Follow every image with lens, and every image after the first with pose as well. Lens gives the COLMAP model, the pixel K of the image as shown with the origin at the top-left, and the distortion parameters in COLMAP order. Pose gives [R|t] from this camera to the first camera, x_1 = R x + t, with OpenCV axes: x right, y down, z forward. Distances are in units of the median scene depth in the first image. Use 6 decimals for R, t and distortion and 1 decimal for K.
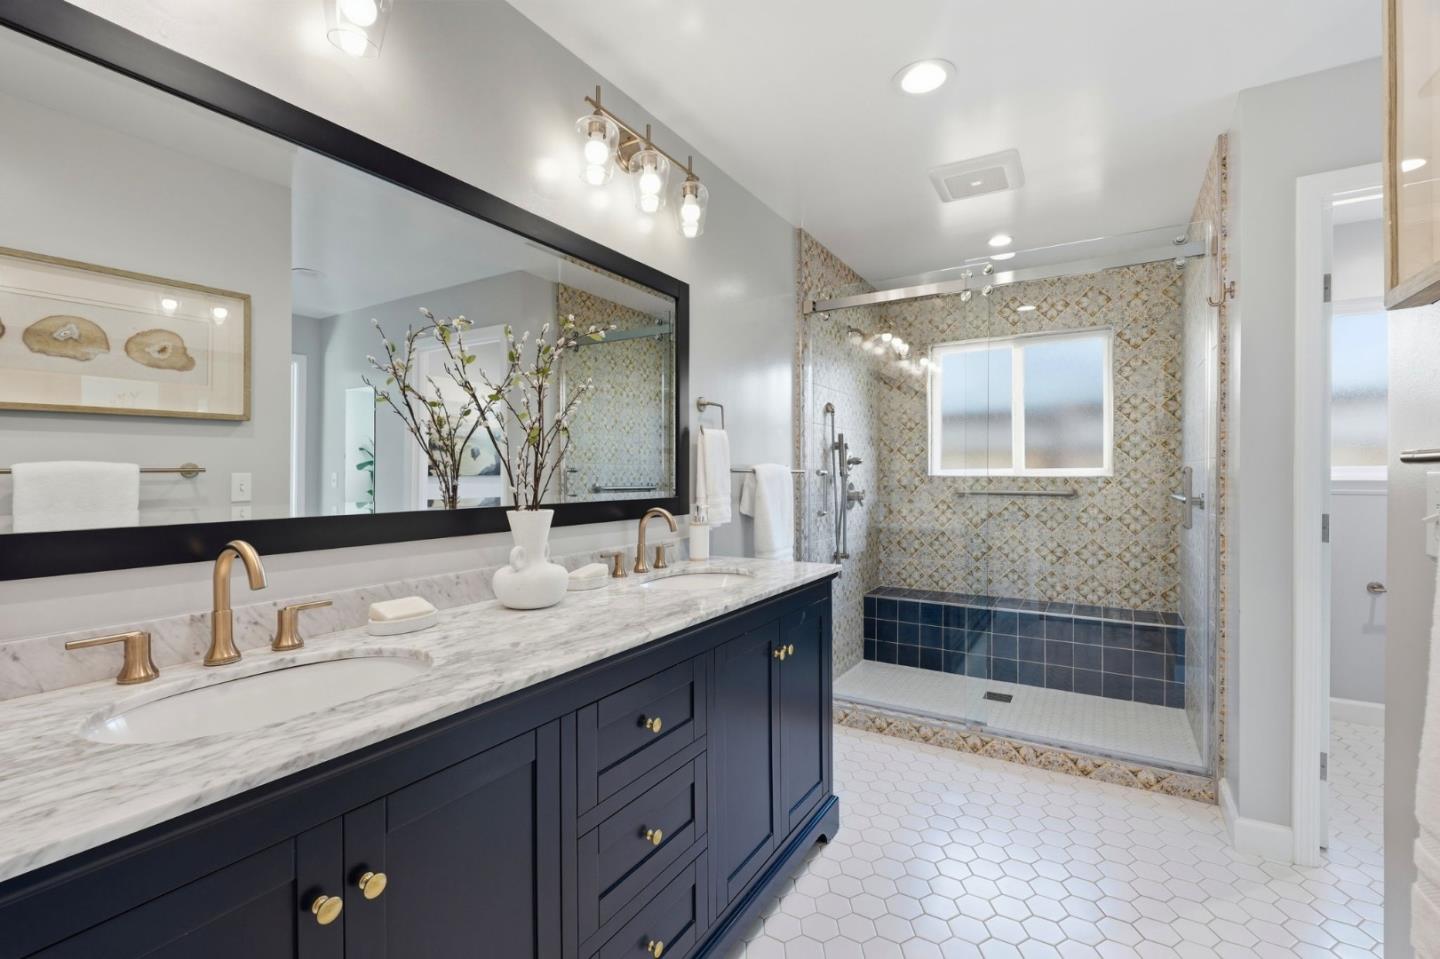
lens RADIAL K [[640.8, 0, 718.0], [0, 640.8, 469.8], [0, 0, 1]] dist [-0.000664, -0.000824]
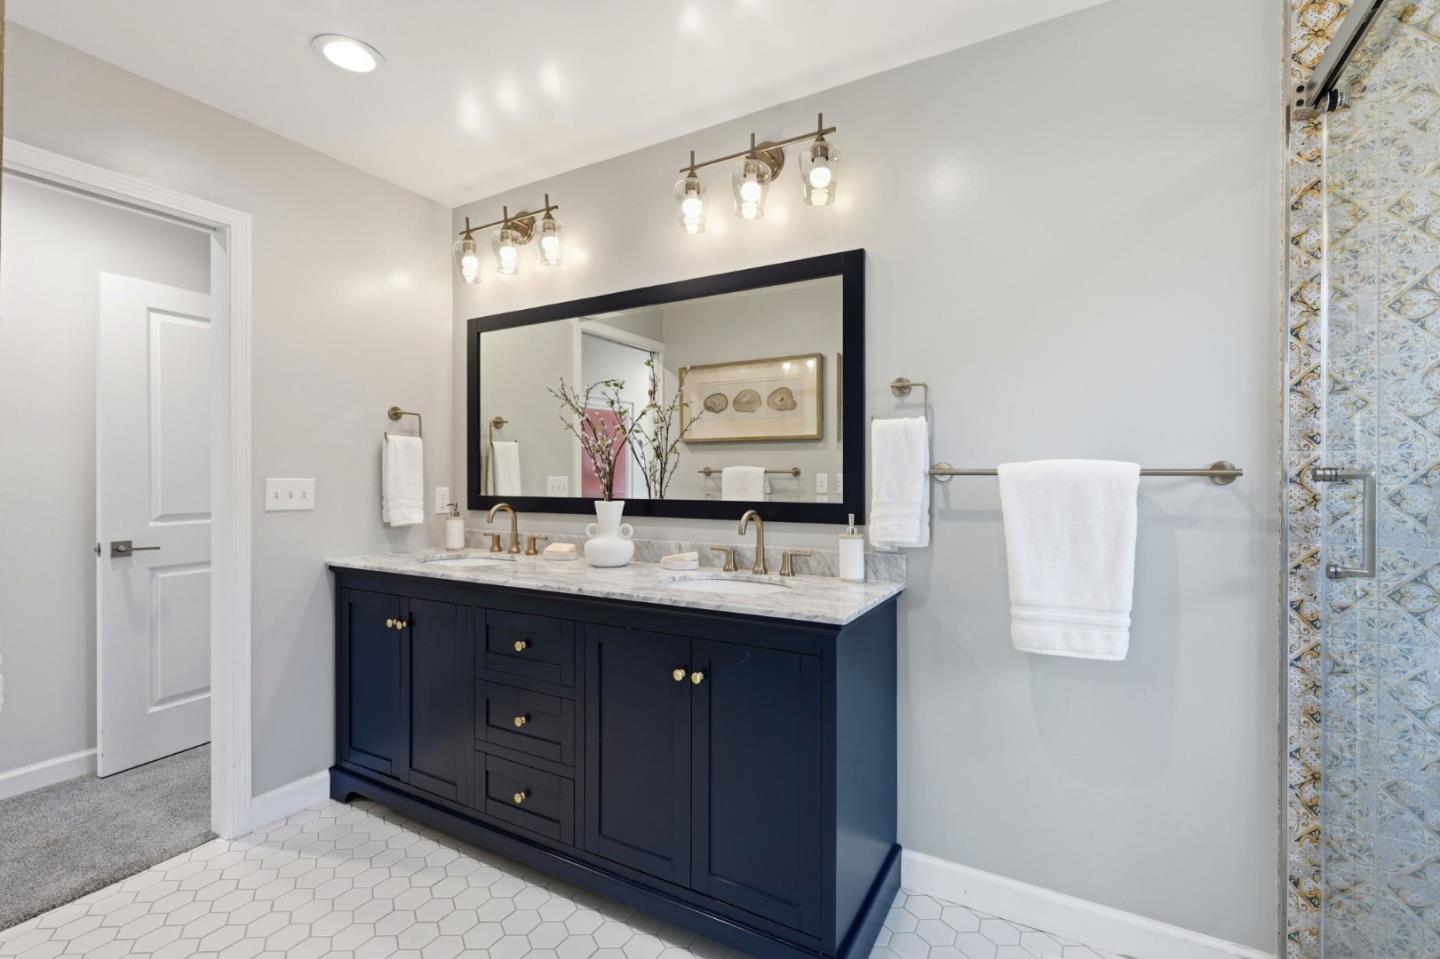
lens RADIAL K [[640.8, 0, 718.0], [0, 640.8, 469.8], [0, 0, 1]] dist [-0.000664, -0.000824]
pose [[0.031120, -0.000748, -0.999515, 1.065139], [0.007360, 0.999973, -0.000519, -0.006534], [0.999489, -0.007341, 0.031124, 1.070780]]
